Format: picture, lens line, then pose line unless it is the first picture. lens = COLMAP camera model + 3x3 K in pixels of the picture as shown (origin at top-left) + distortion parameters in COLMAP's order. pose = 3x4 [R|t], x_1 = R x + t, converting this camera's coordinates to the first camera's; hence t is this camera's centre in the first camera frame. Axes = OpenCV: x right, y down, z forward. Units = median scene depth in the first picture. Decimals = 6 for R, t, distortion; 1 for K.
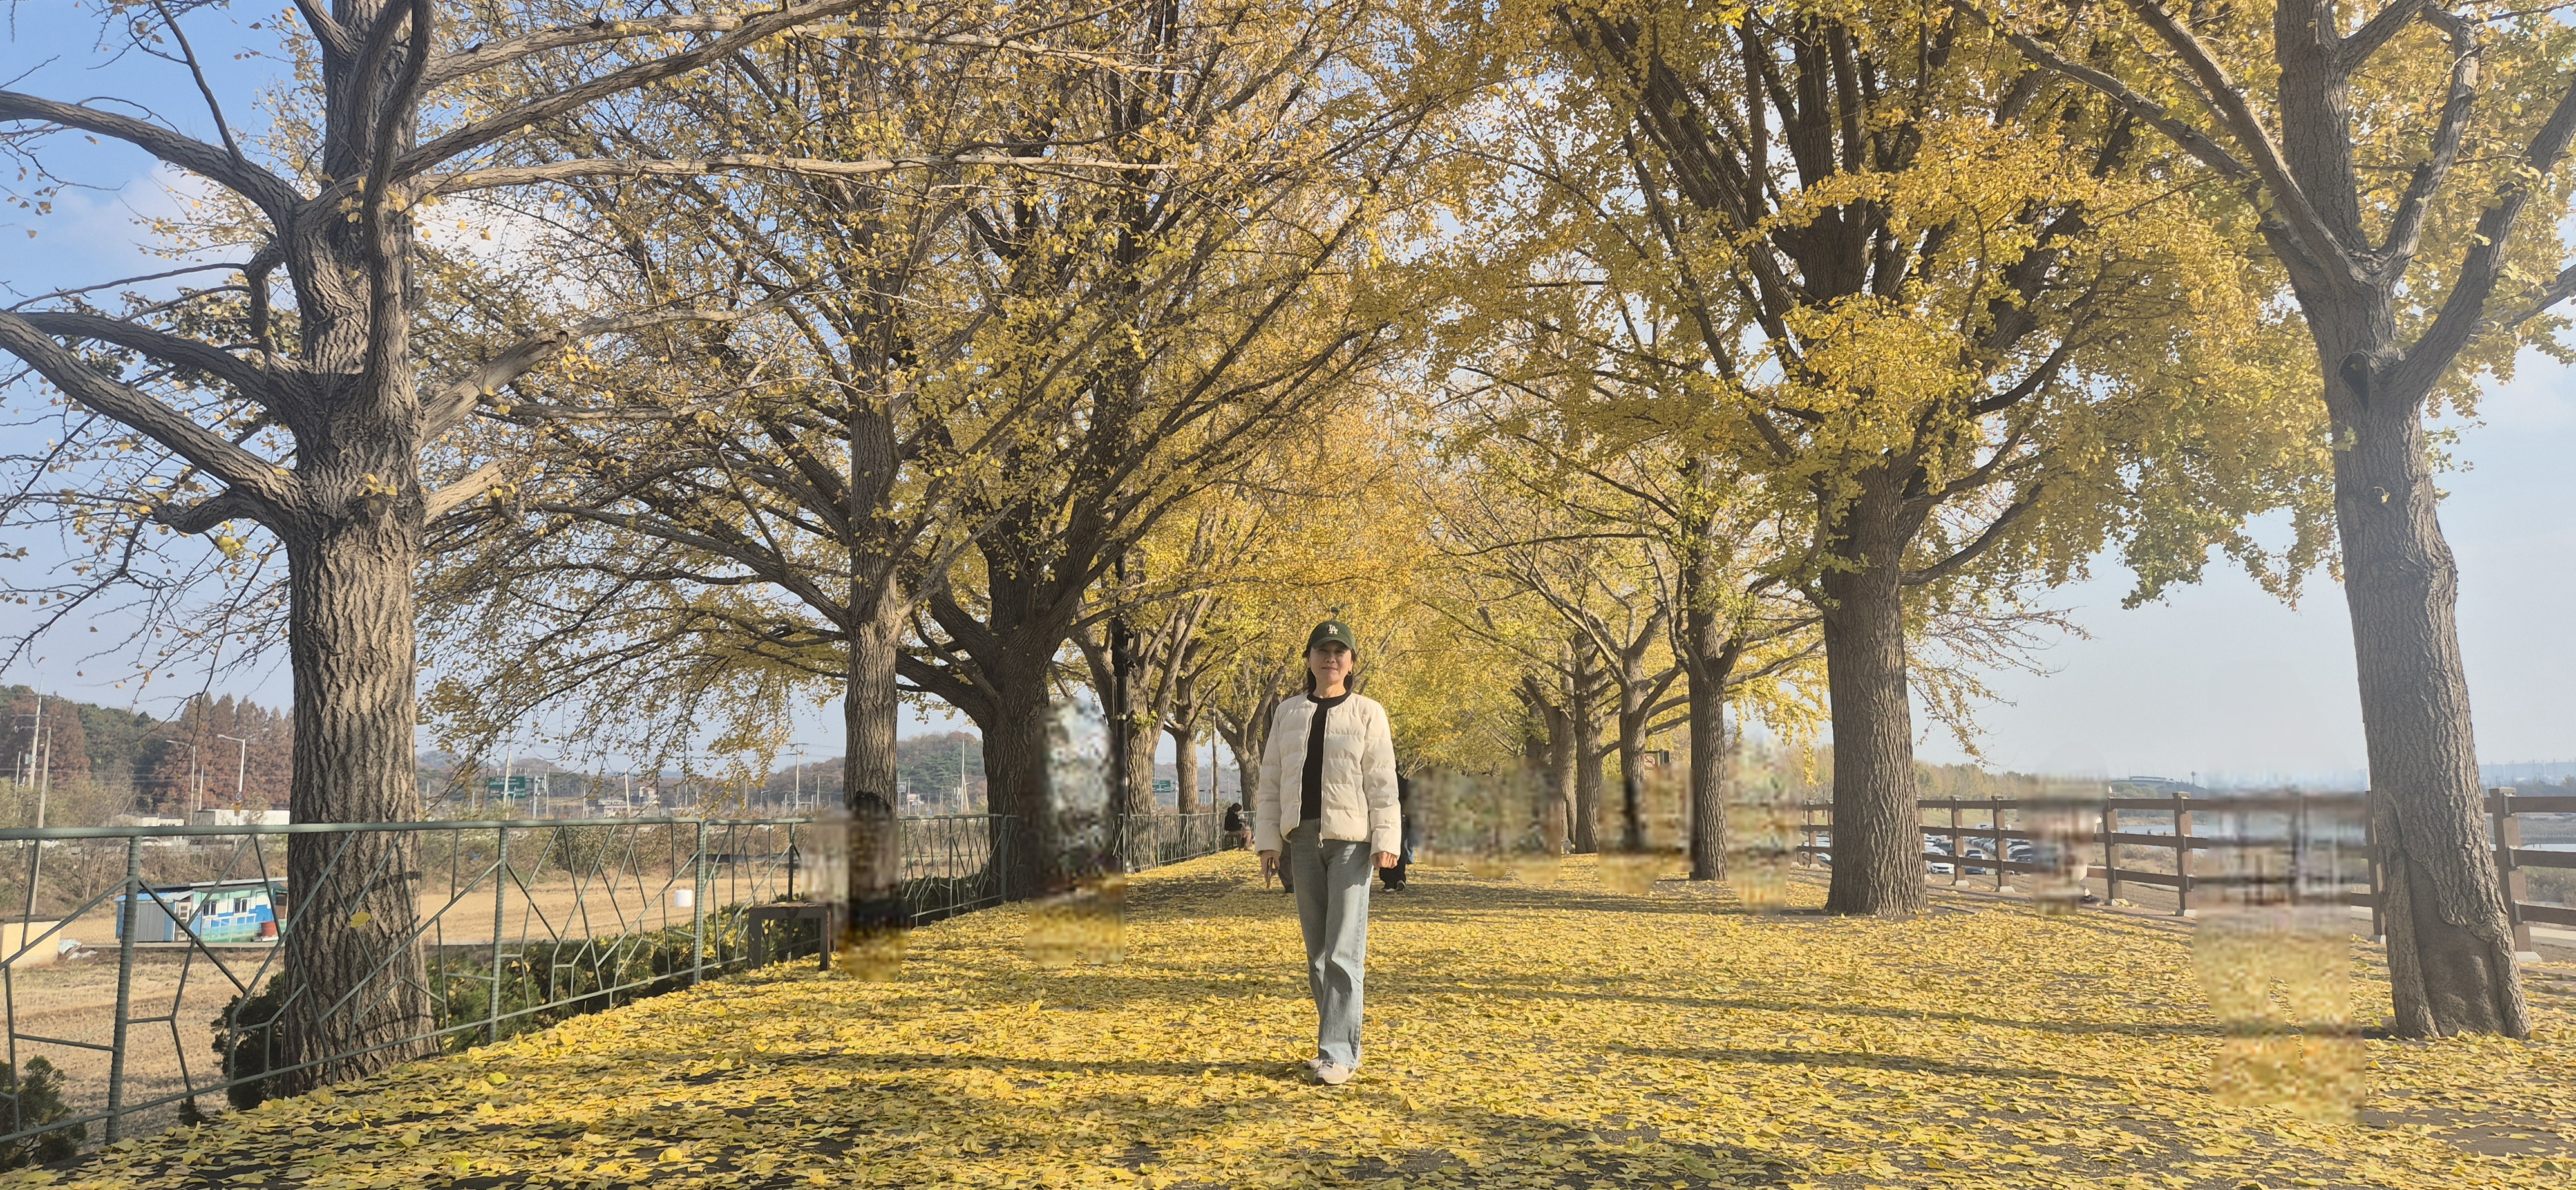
lens RADIAL K [[1626.6, 0, 1288.0], [0, 1626.6, 595.0], [0, 0, 1]] dist [0.063657, -0.069317]
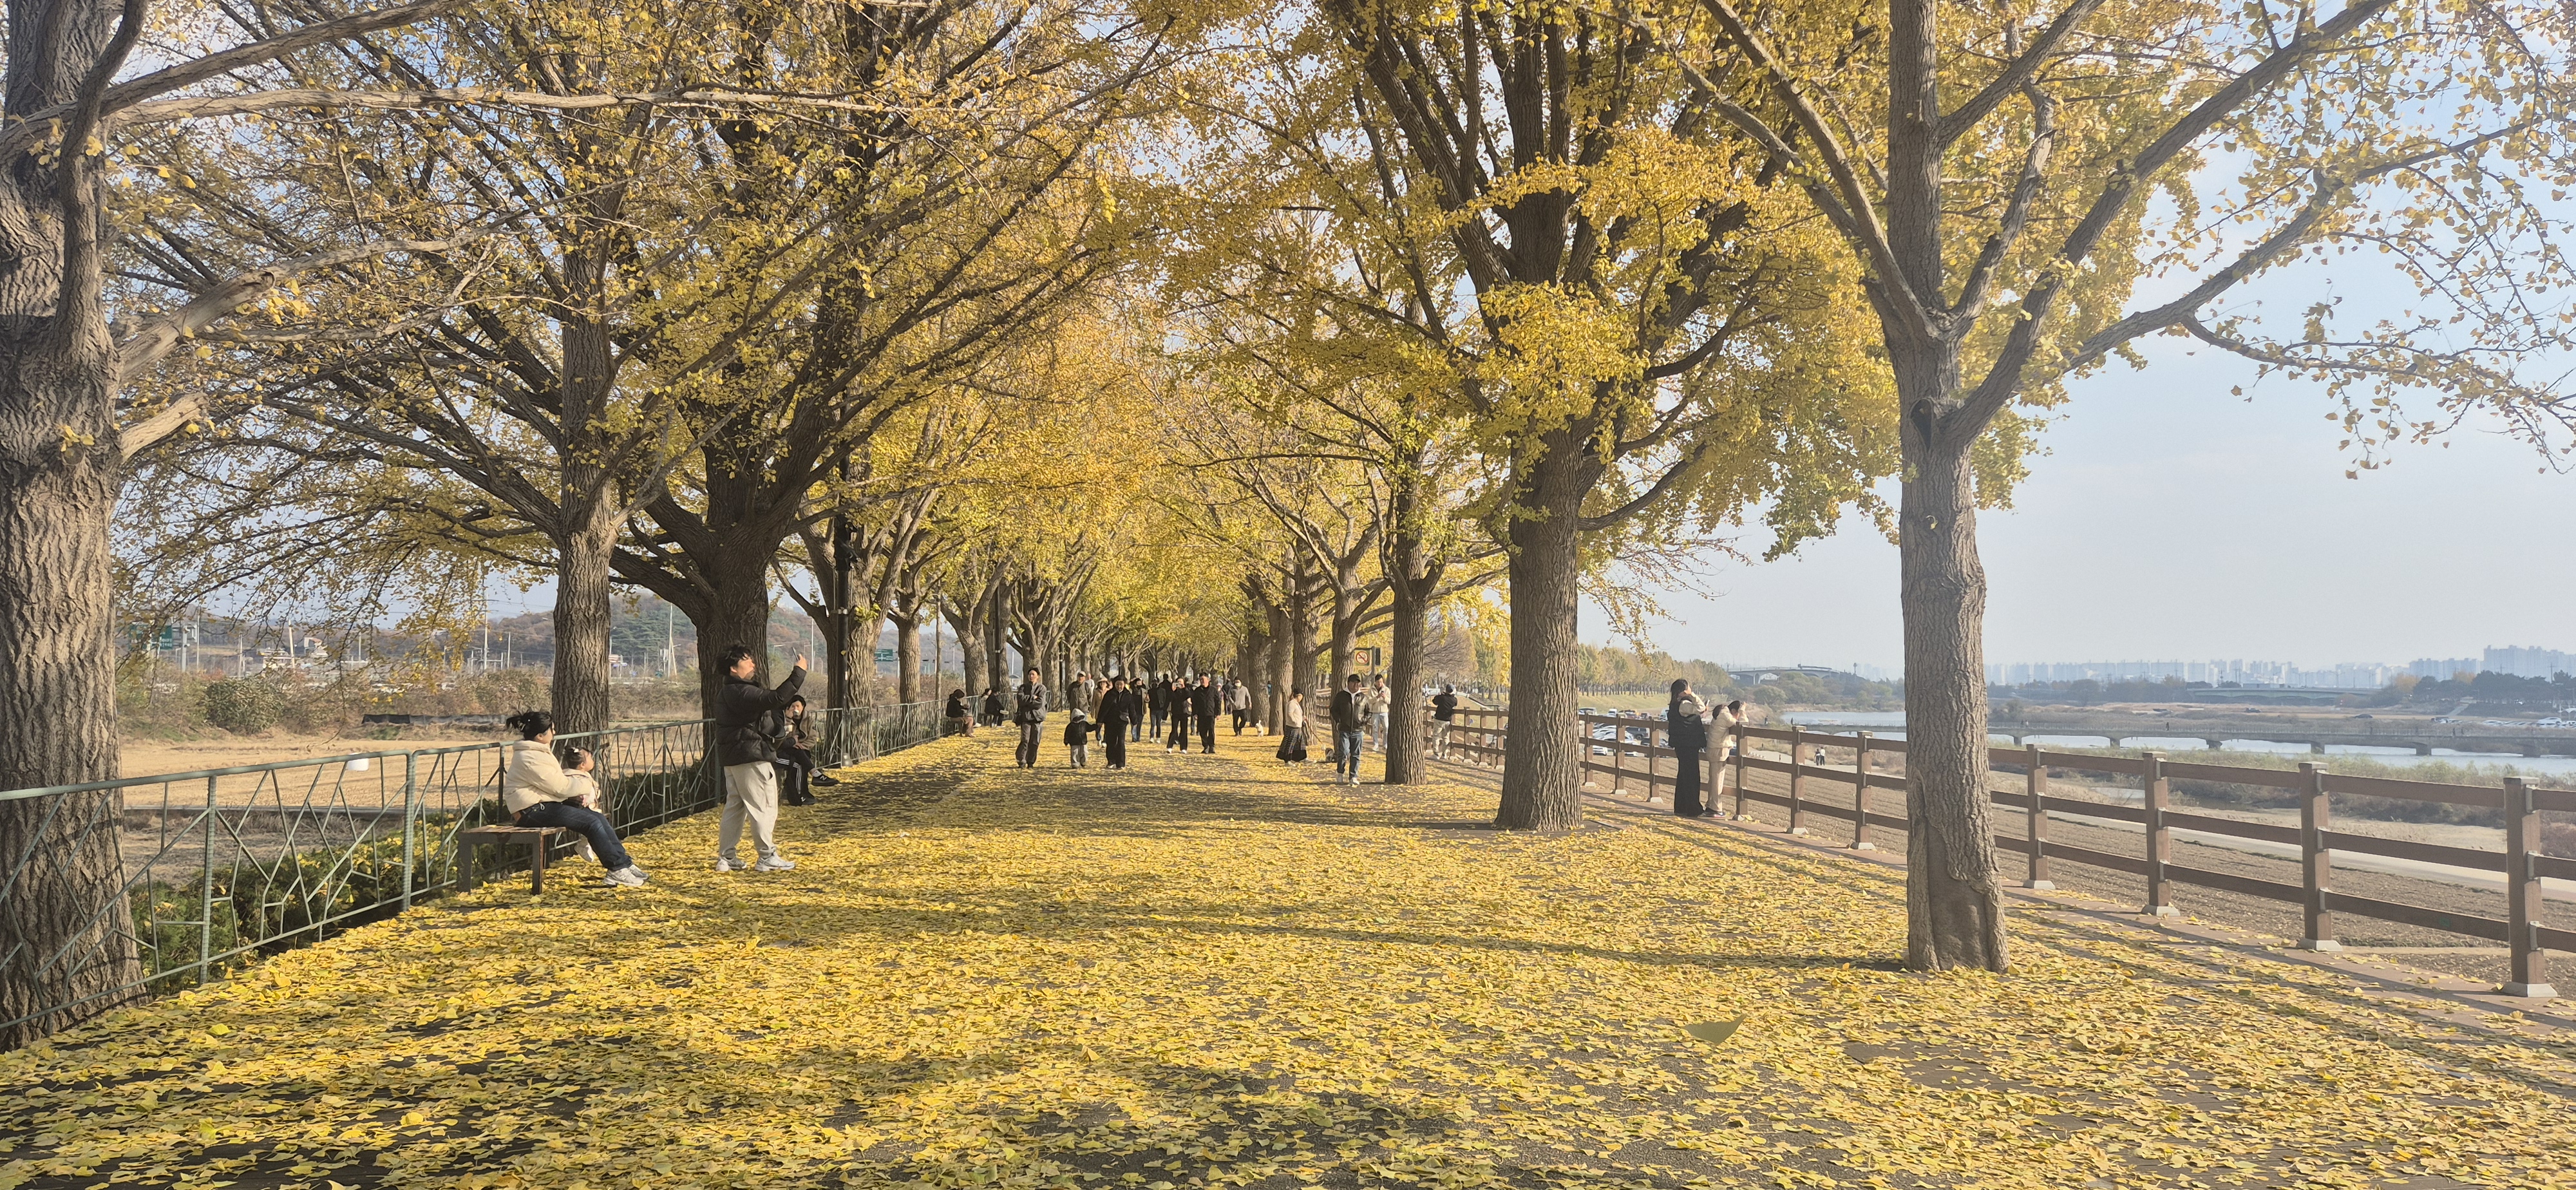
lens RADIAL K [[1635.8, 0, 1288.0], [0, 1635.8, 595.0], [0, 0, 1]] dist [0.044176, -0.044722]
pose [[0.986157, 0.031554, 0.162785, 0.008498], [-0.044696, 0.995974, 0.077711, -0.073146], [-0.159678, -0.083911, 0.983596, -0.093812]]
